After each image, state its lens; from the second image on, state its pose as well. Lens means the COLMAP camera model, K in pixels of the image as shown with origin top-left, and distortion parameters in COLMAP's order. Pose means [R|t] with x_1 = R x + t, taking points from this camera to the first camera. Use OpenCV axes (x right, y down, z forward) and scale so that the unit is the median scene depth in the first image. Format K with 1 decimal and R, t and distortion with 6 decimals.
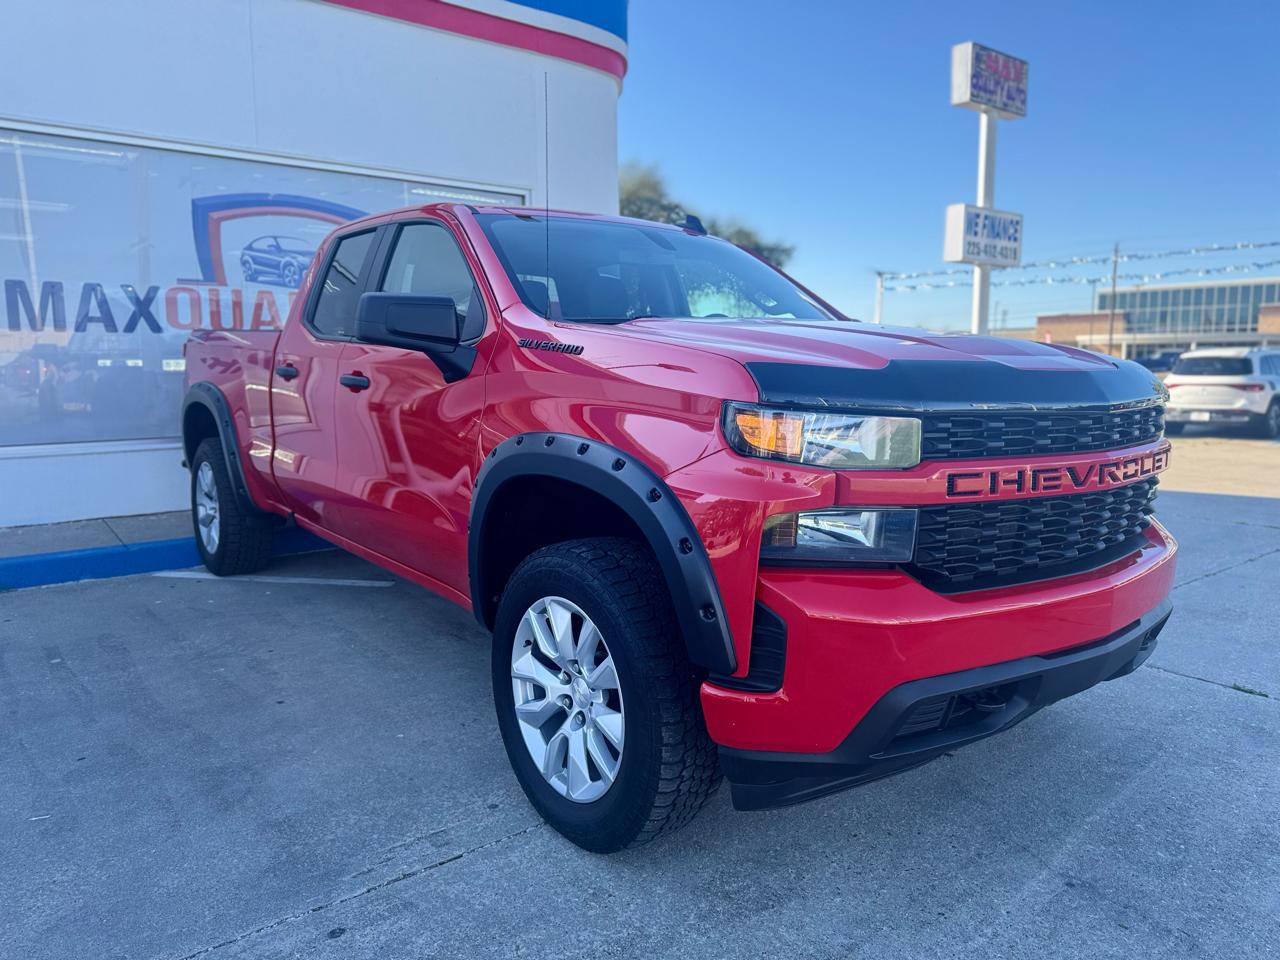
lens RADIAL K [[913.8, 0, 637.9], [0, 913.8, 466.3], [0, 0, 1]] dist [0.021760, -0.033161]
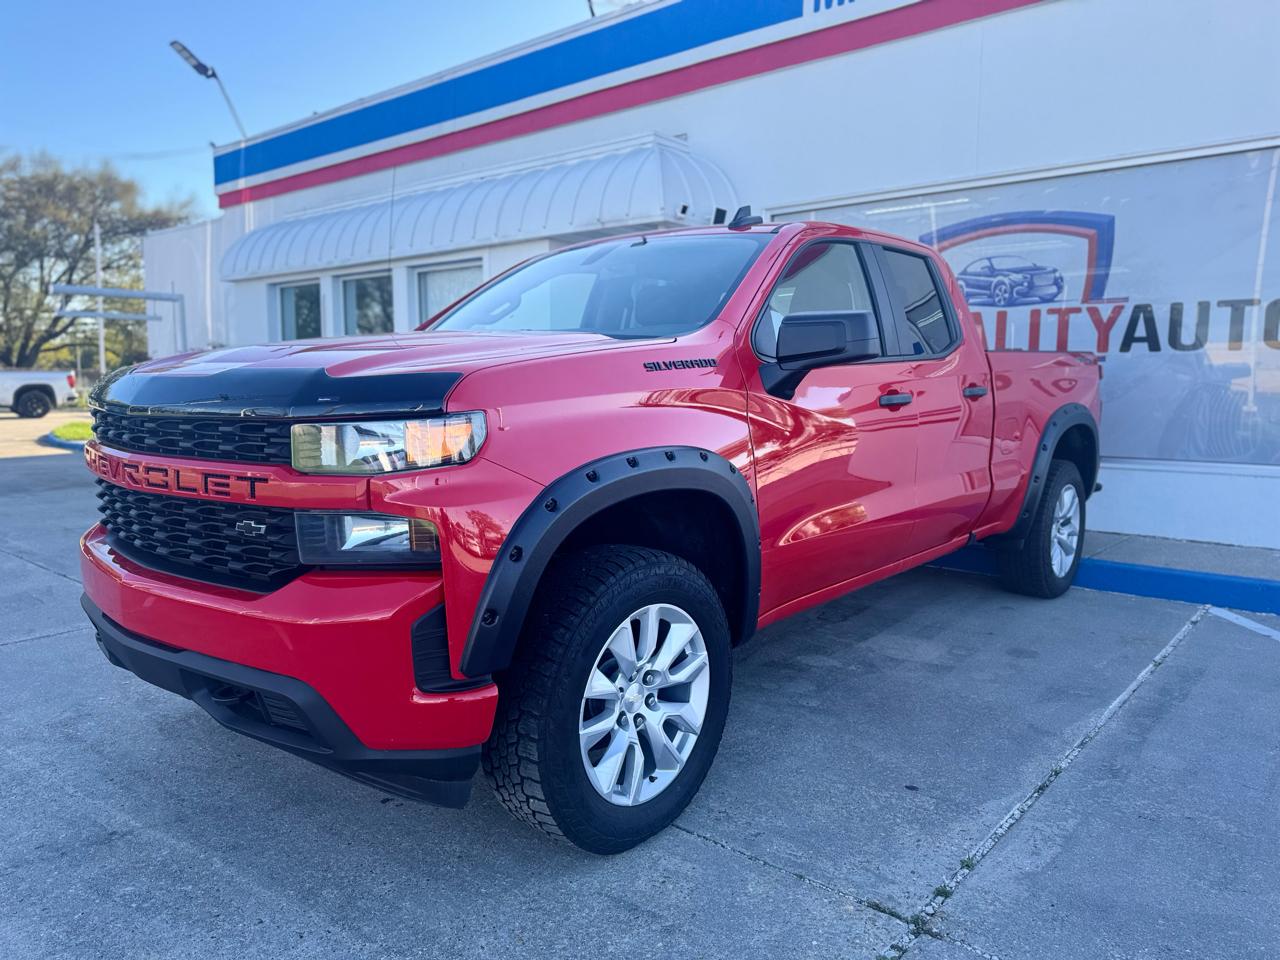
lens RADIAL K [[913.8, 0, 641.0], [0, 913.8, 477.1], [0, 0, 1]] dist [0.021760, -0.033161]
pose [[0.177082, 0.109195, -0.978120, 0.861713], [-0.116793, 0.989135, 0.089280, -0.088309], [0.977242, 0.098428, 0.187912, 0.715599]]
